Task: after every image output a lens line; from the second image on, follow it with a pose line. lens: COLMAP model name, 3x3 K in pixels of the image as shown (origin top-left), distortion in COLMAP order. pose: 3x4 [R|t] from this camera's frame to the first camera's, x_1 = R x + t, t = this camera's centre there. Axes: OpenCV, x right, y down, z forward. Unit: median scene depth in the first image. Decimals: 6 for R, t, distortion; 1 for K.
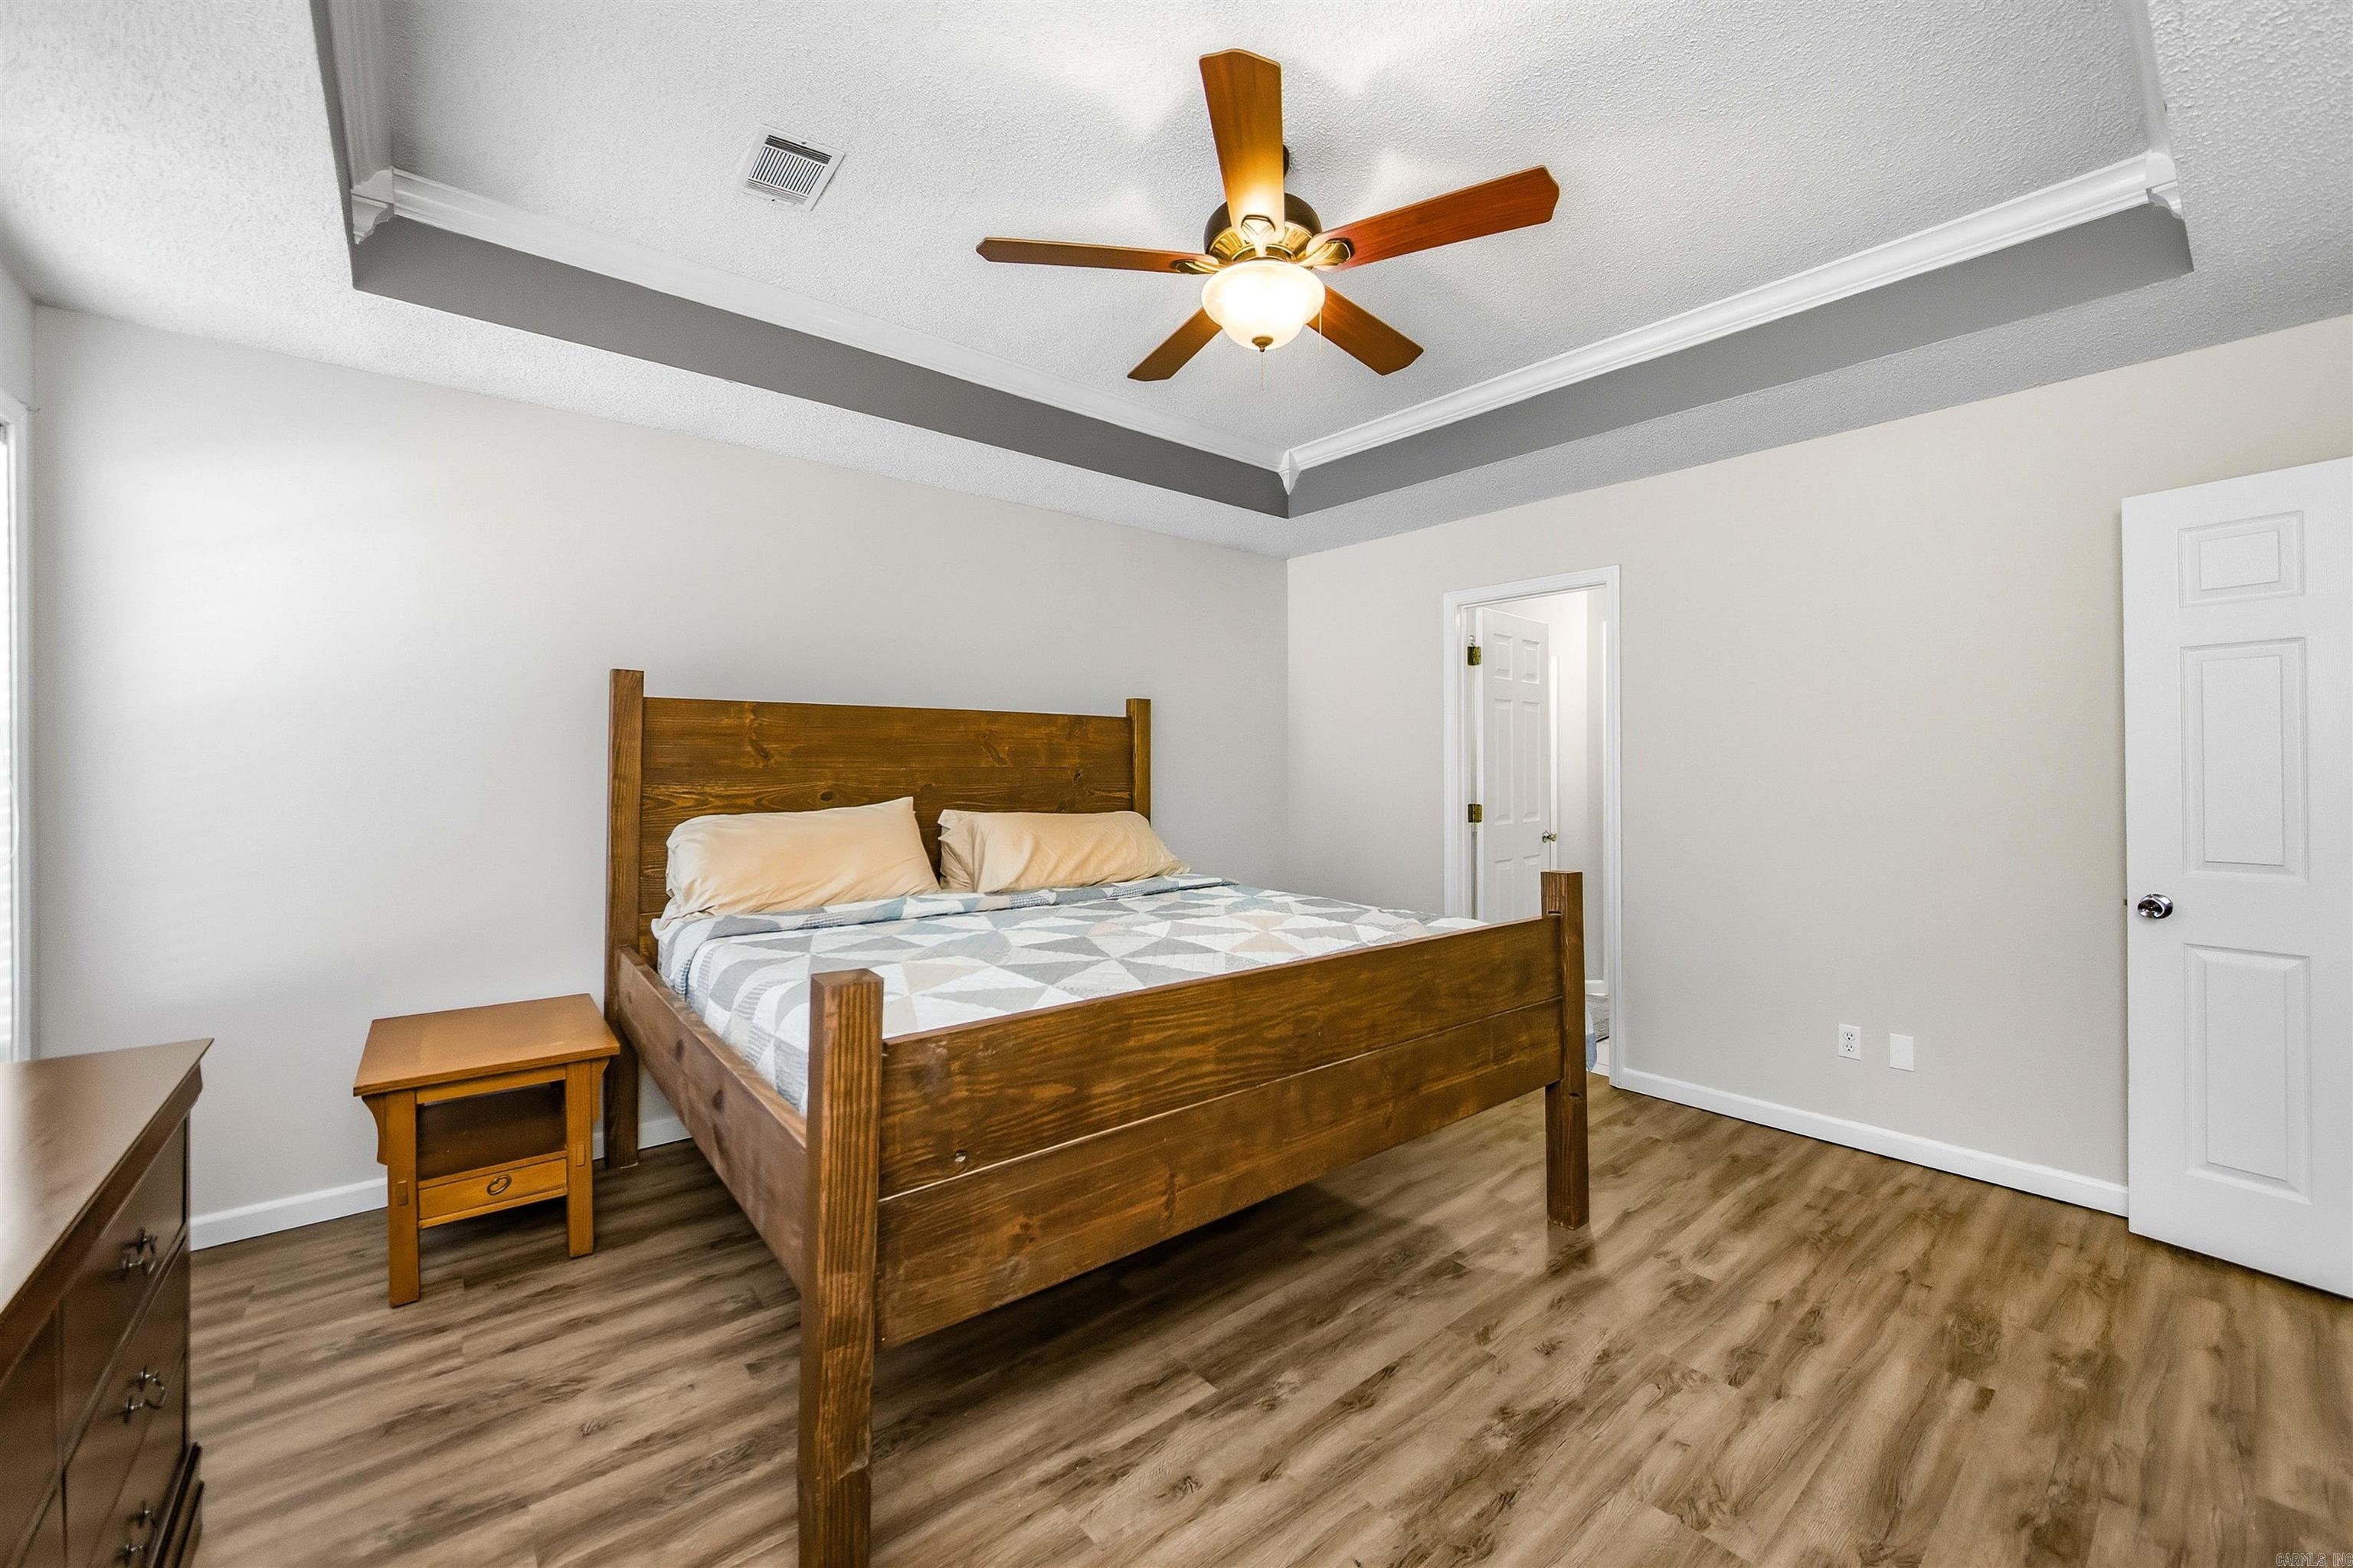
lens RADIAL K [[892.0, 0, 1219.3], [0, 892.0, 772.2], [0, 0, 1]] dist [-0.021304, -0.000014]
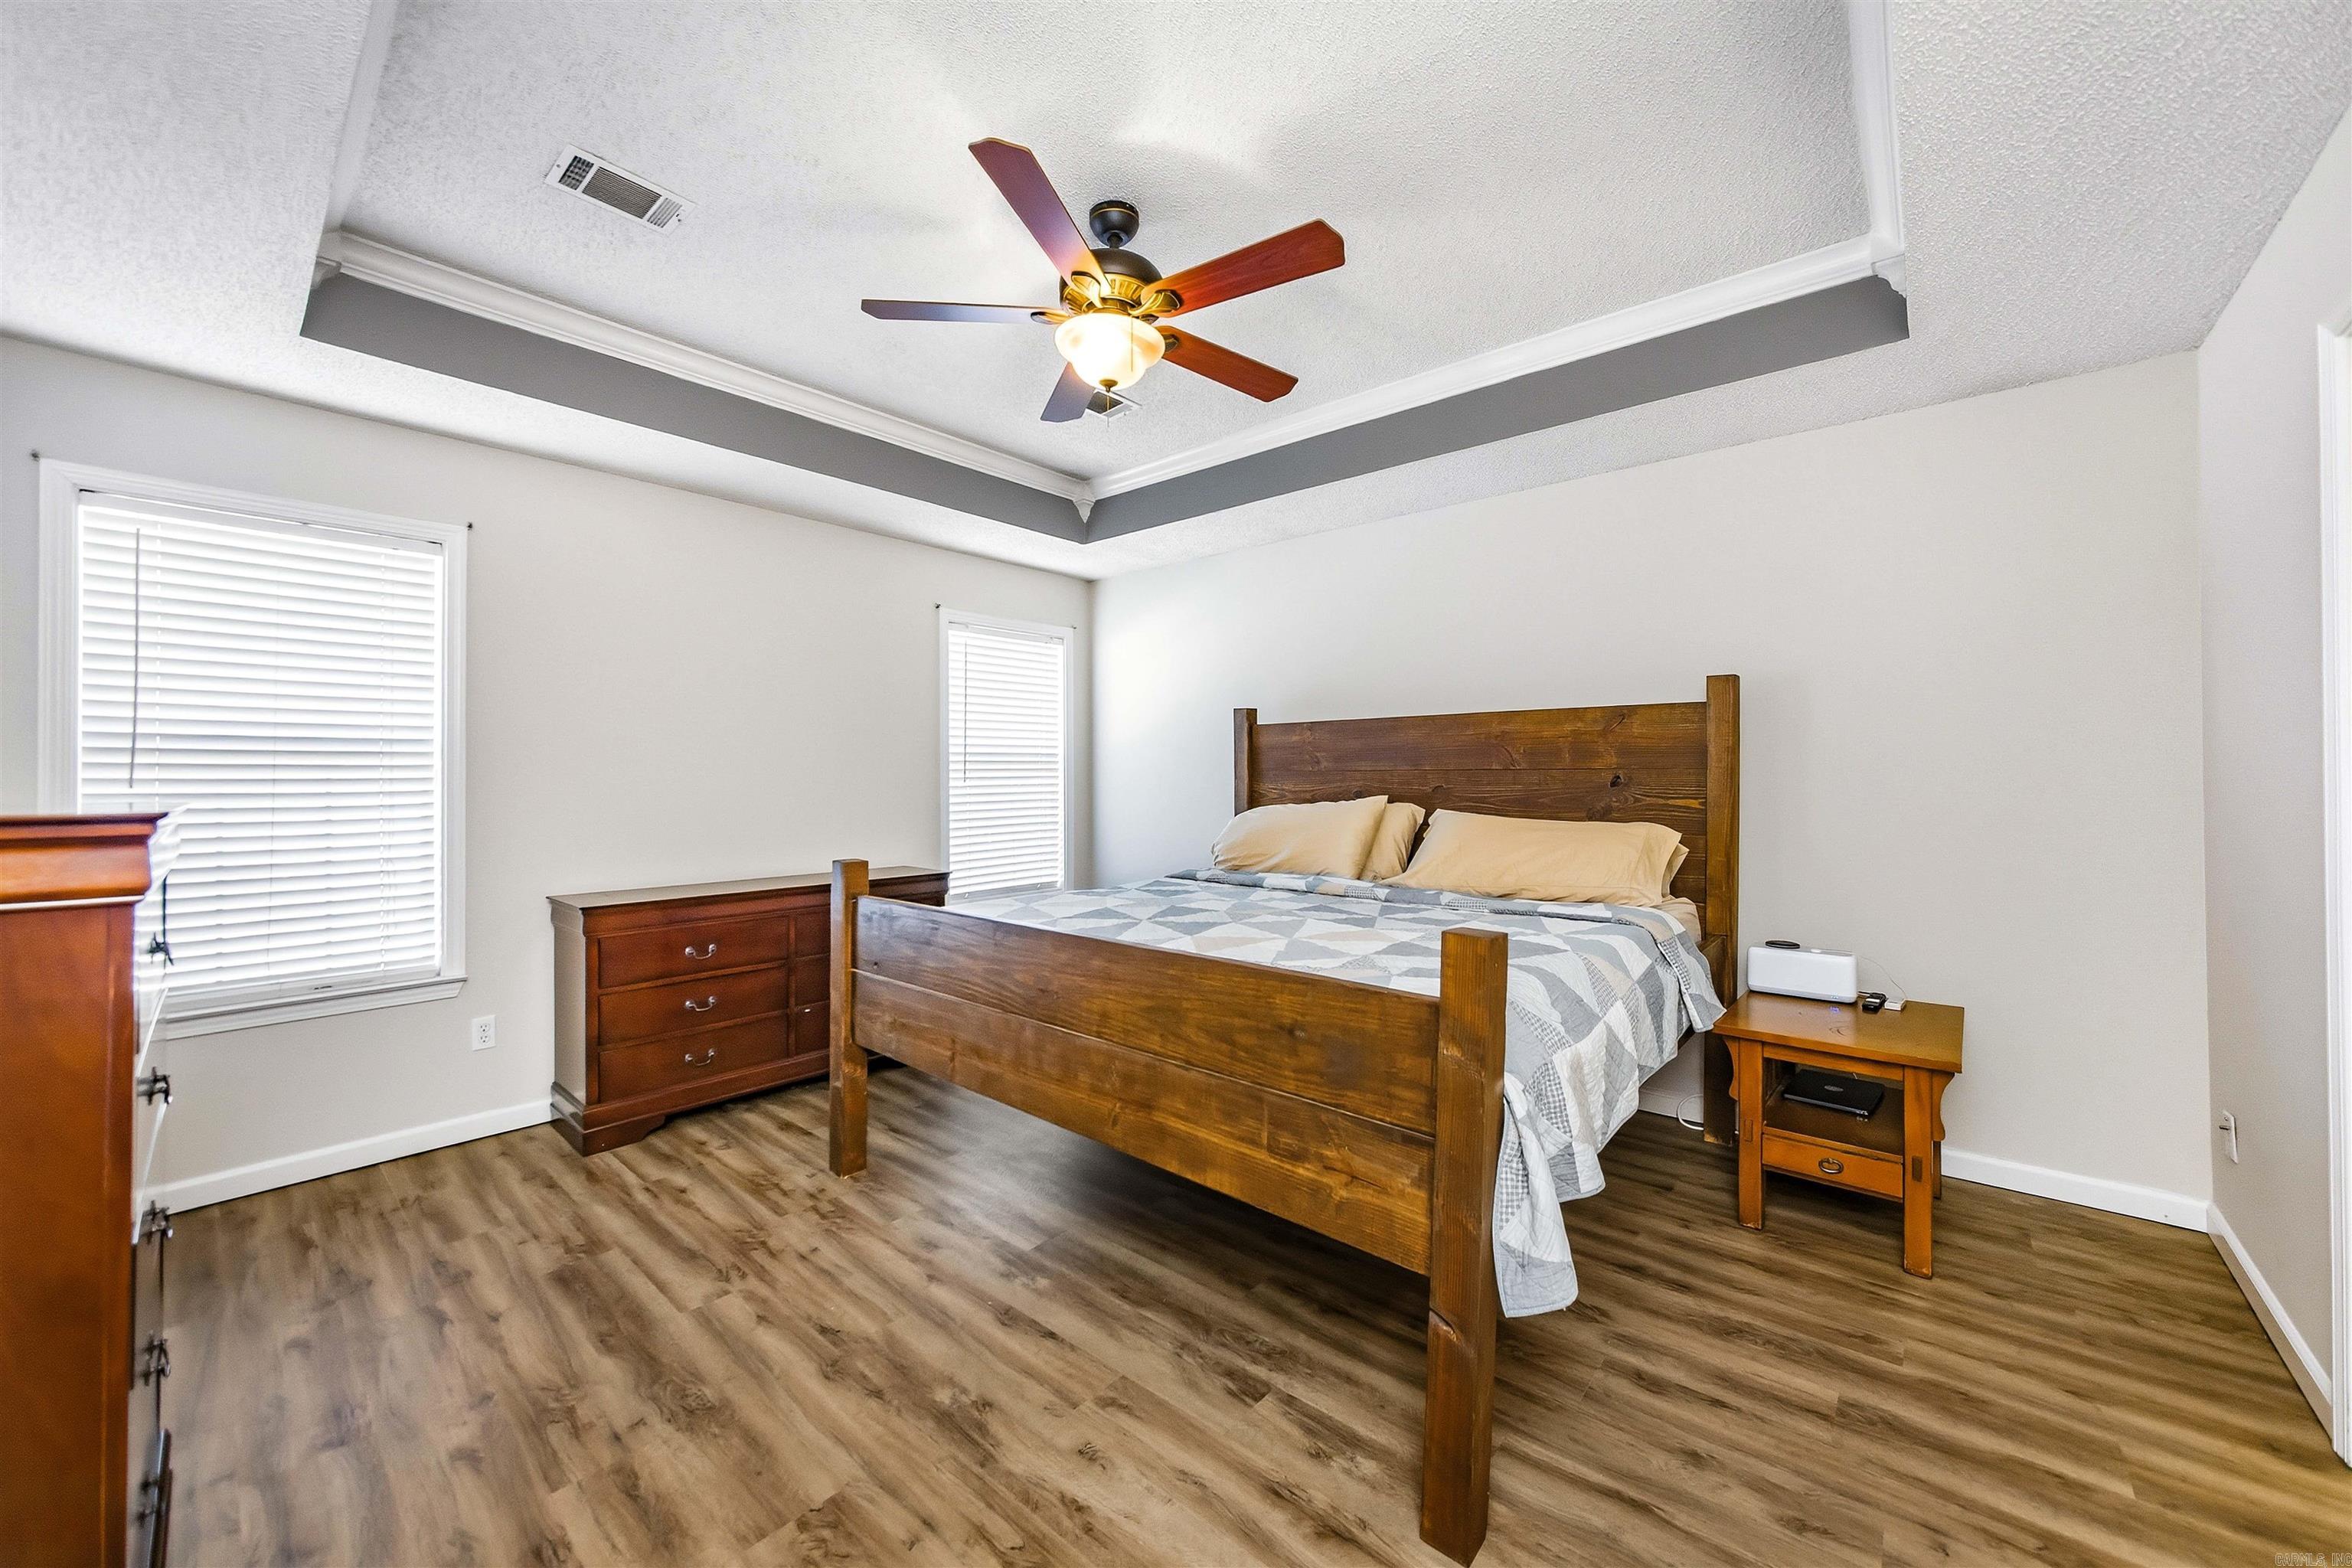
lens RADIAL K [[891.6, 0, 1218.8], [0, 891.6, 772.3], [0, 0, 1]] dist [-0.021304, -0.000014]
pose [[0.176425, -0.010460, -0.984259, 1.144918], [-0.006295, 0.999911, -0.011755, 0.020179], [0.984294, 0.008270, 0.176343, 0.911372]]
